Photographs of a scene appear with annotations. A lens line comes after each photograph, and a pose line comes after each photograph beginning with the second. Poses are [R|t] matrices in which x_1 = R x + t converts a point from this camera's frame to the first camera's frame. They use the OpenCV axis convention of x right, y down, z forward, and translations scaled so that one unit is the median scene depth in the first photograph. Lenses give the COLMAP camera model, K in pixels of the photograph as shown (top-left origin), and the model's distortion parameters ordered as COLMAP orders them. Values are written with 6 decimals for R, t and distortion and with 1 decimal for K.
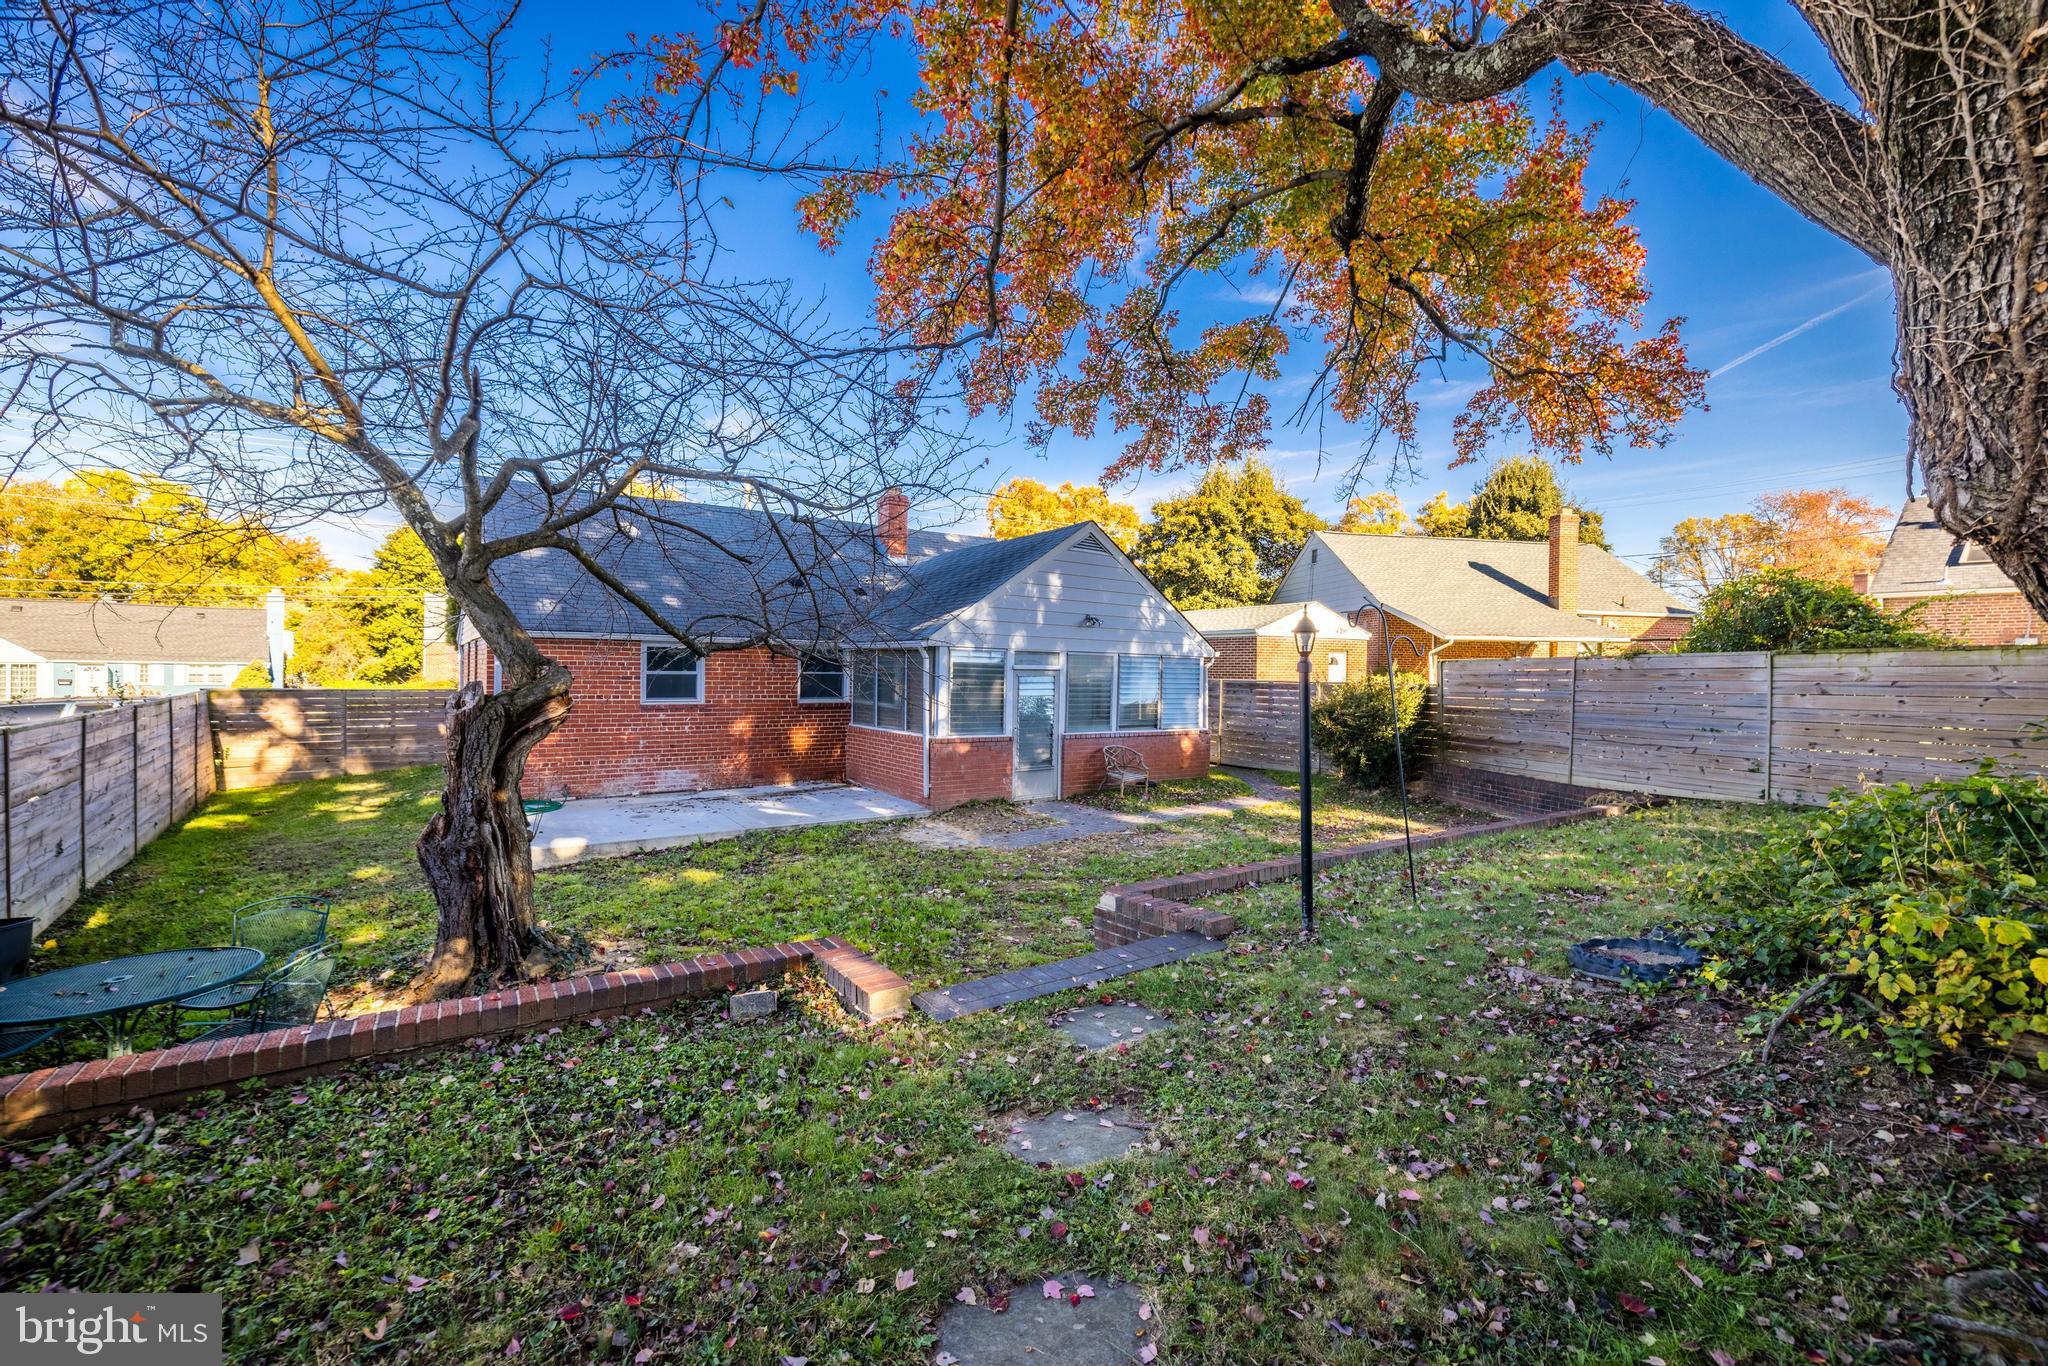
lens RADIAL K [[888.3, 0, 1020.7], [0, 888.3, 673.2], [0, 0, 1]] dist [-0.050400, 0.020971]
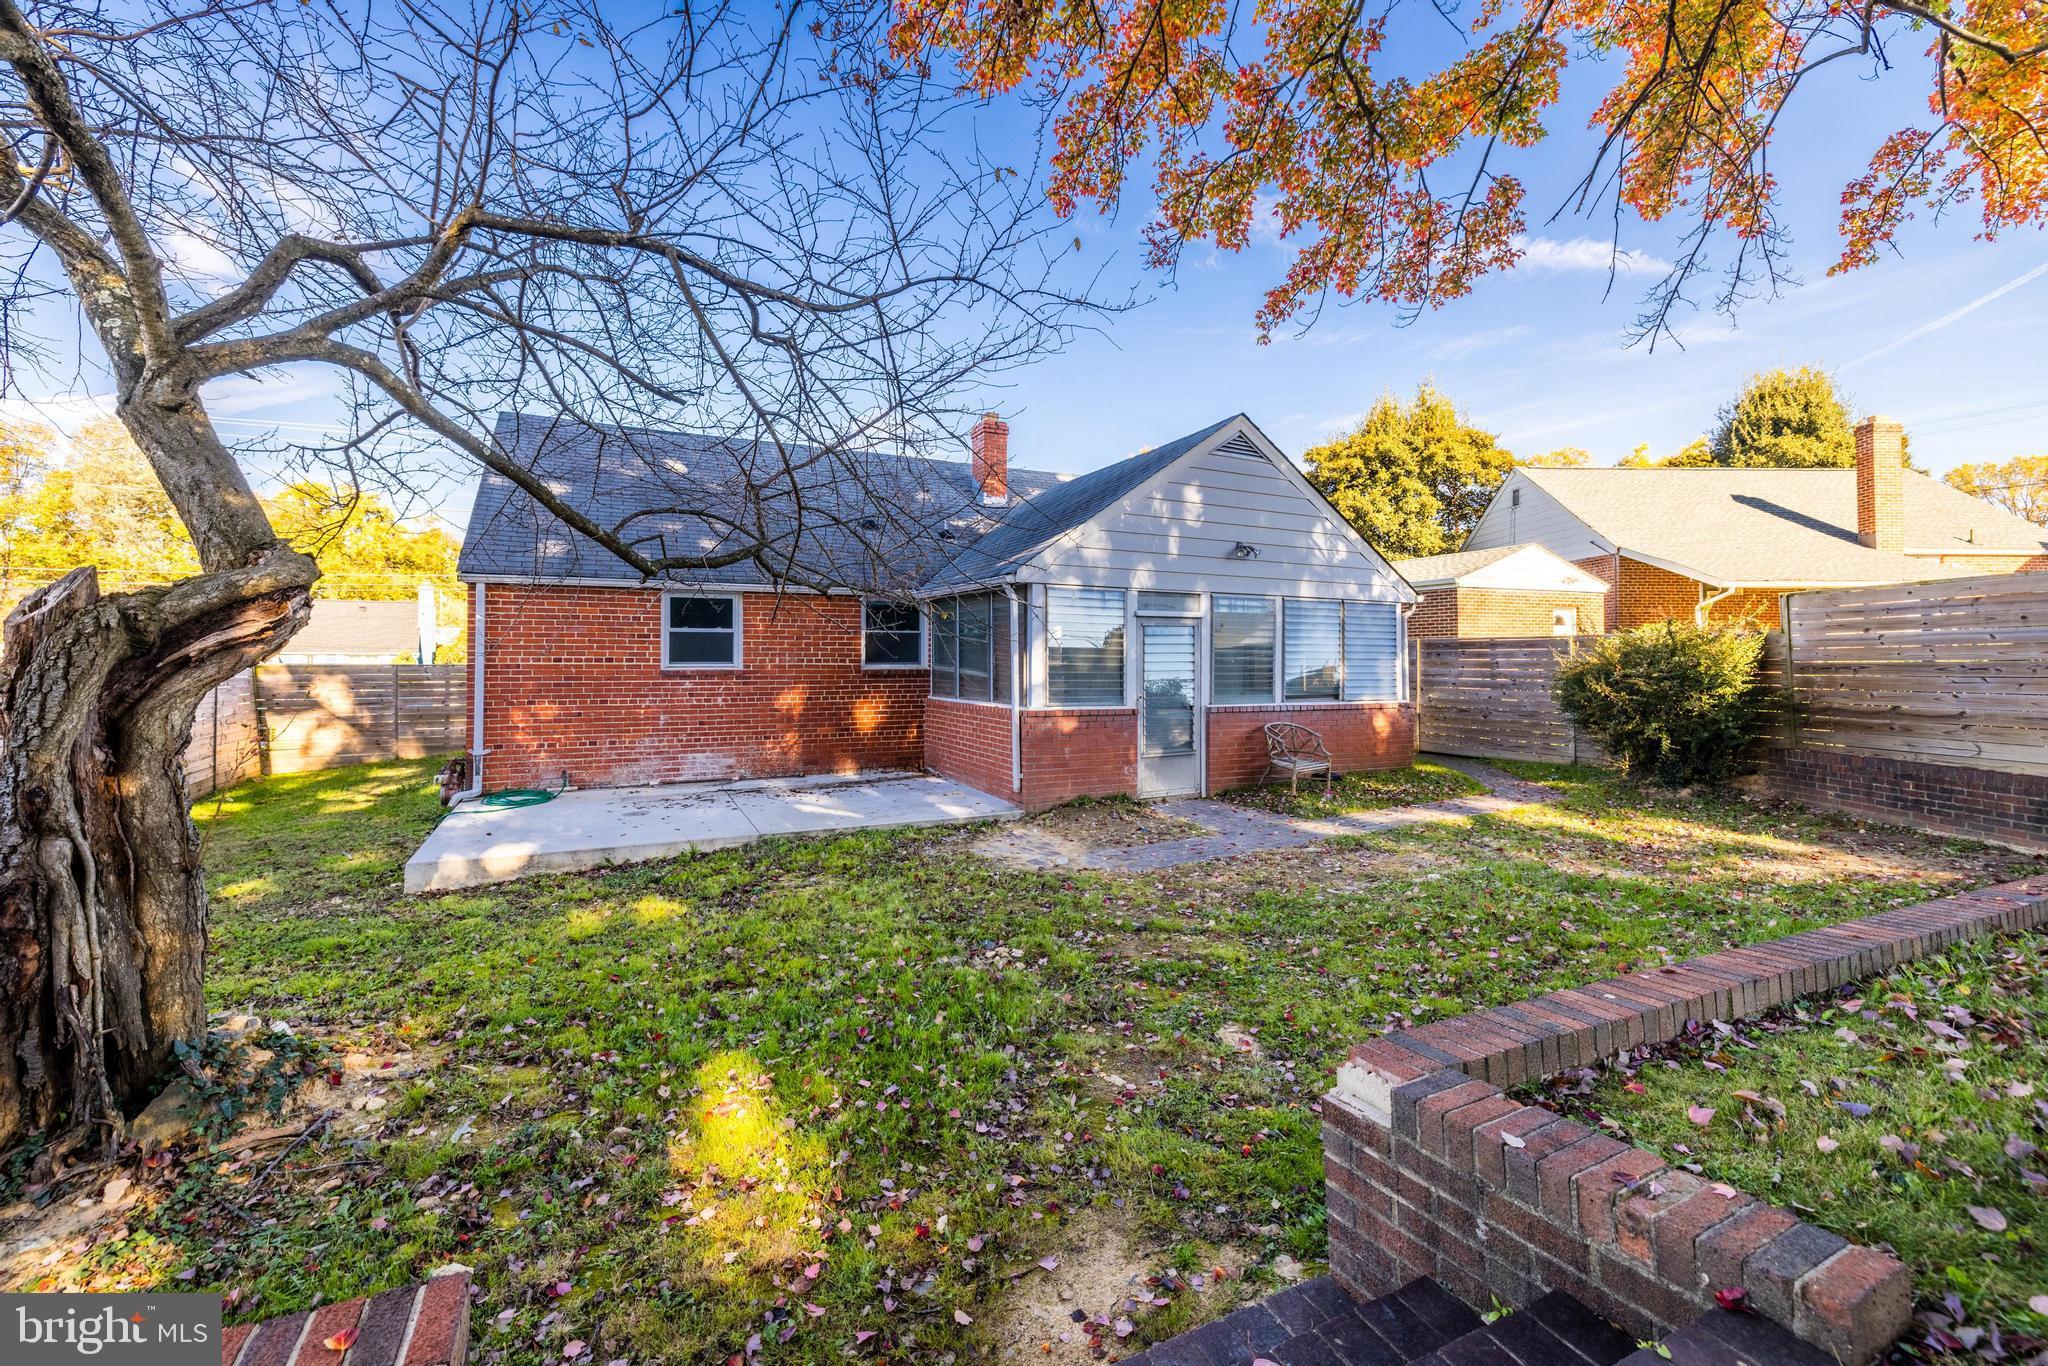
lens RADIAL K [[887.6, 0, 1000.8], [0, 887.6, 638.2], [0, 0, 1]] dist [-0.024134, 0.005341]
pose [[0.984869, -0.017078, -0.172460, 0.007120], [0.011910, 0.999450, -0.030957, 0.033894], [0.172894, 0.028434, 0.984530, 0.259356]]
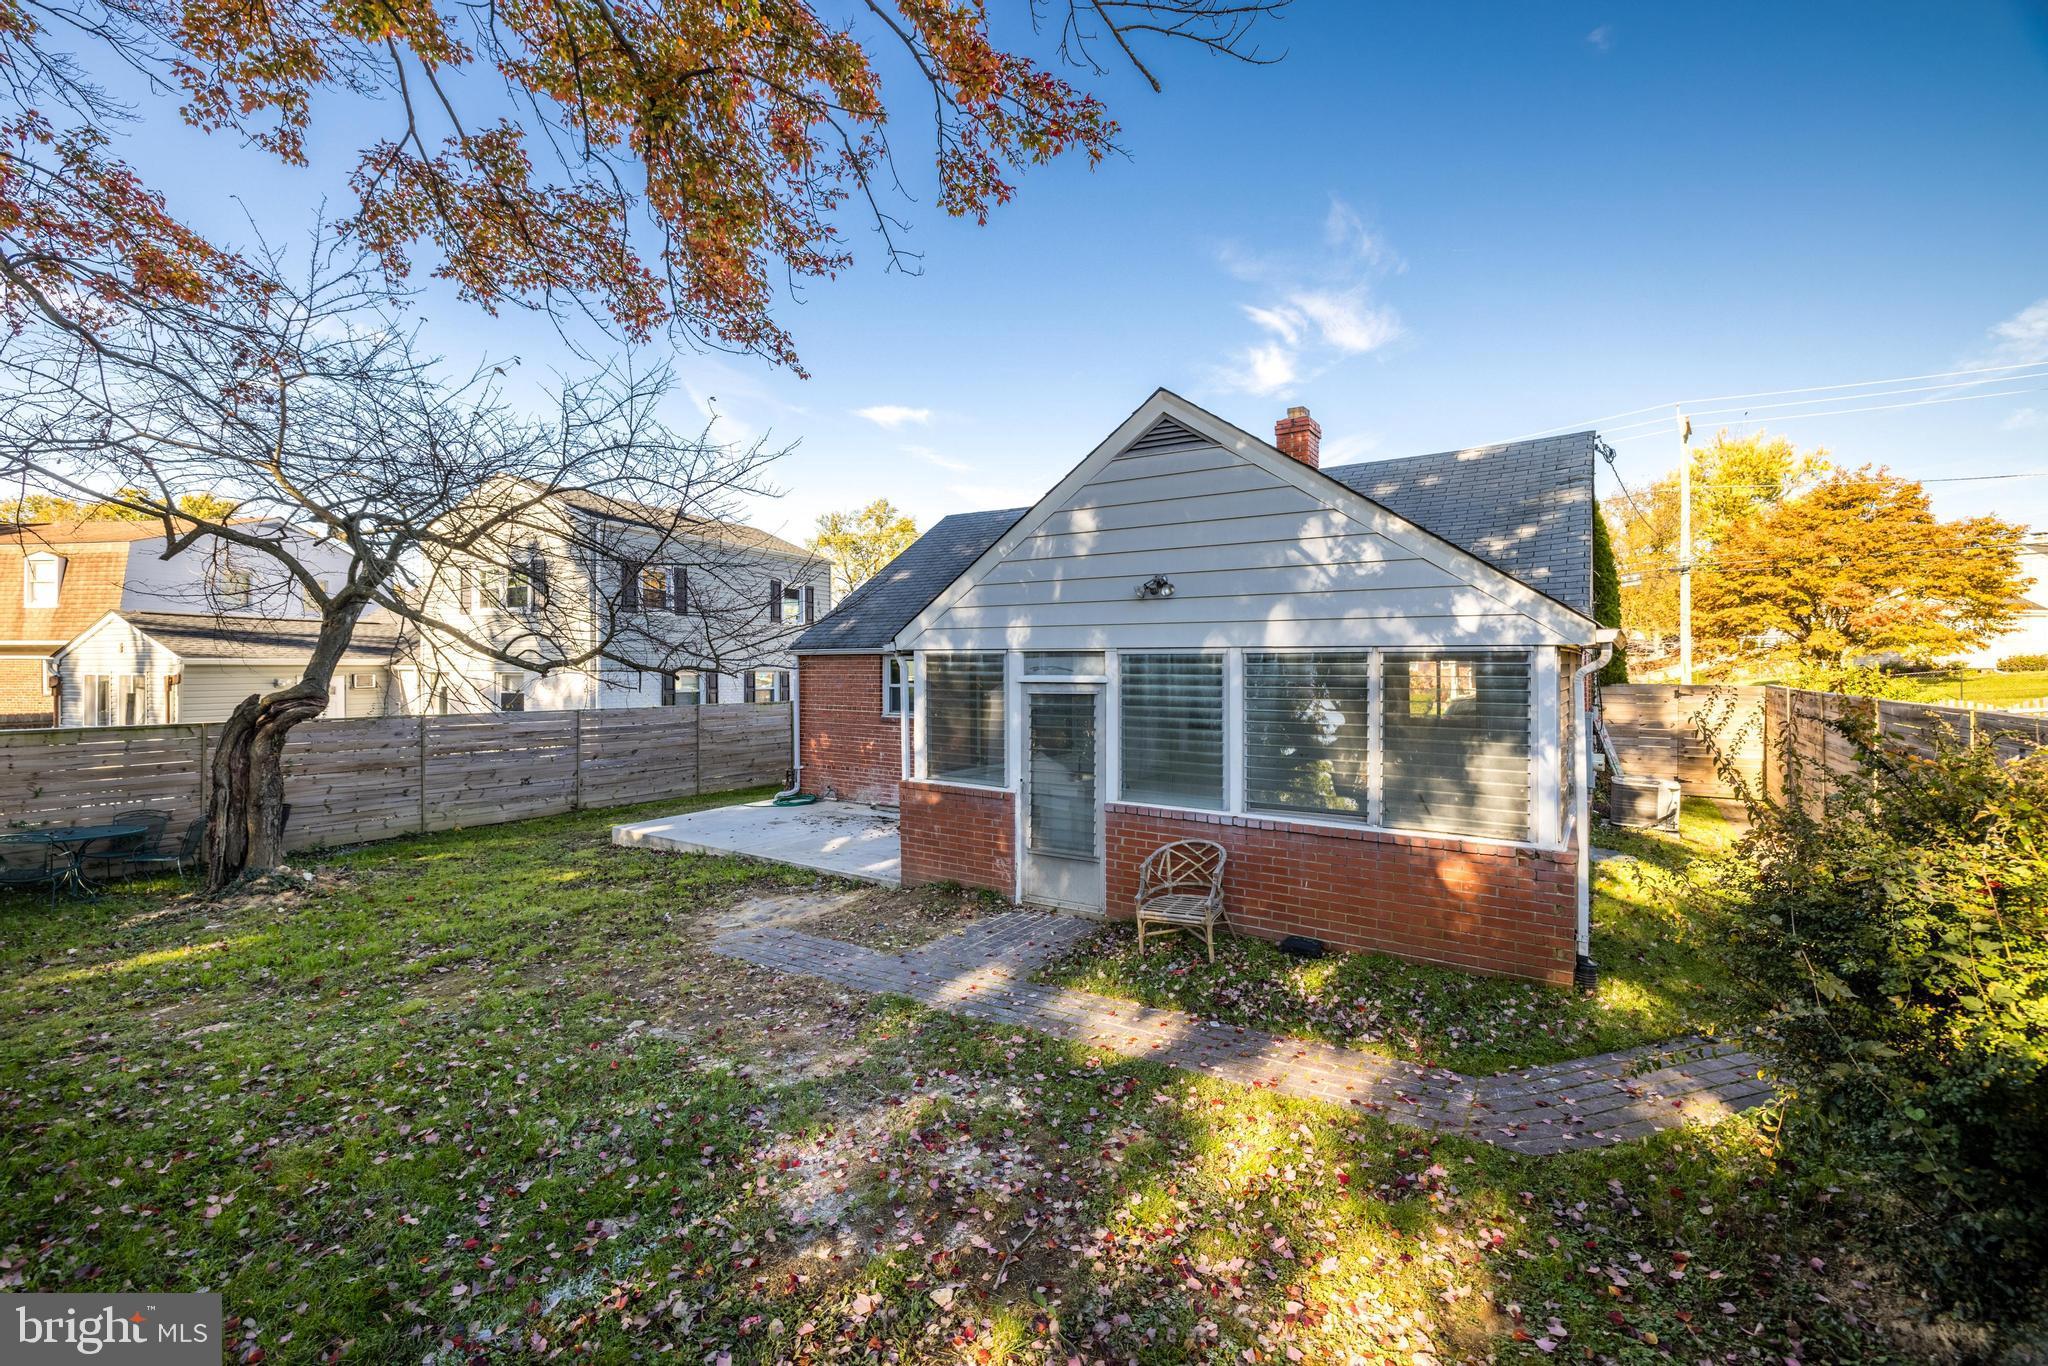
lens RADIAL K [[852.2, 0, 991.7], [0, 852.2, 670.8], [0, 0, 1]] dist [-0.001050, -0.000327]
pose [[0.322015, -0.014862, -0.946618, 0.530383], [0.002059, 0.999885, -0.014998, -0.003074], [0.946732, 0.002881, 0.322008, 0.778851]]
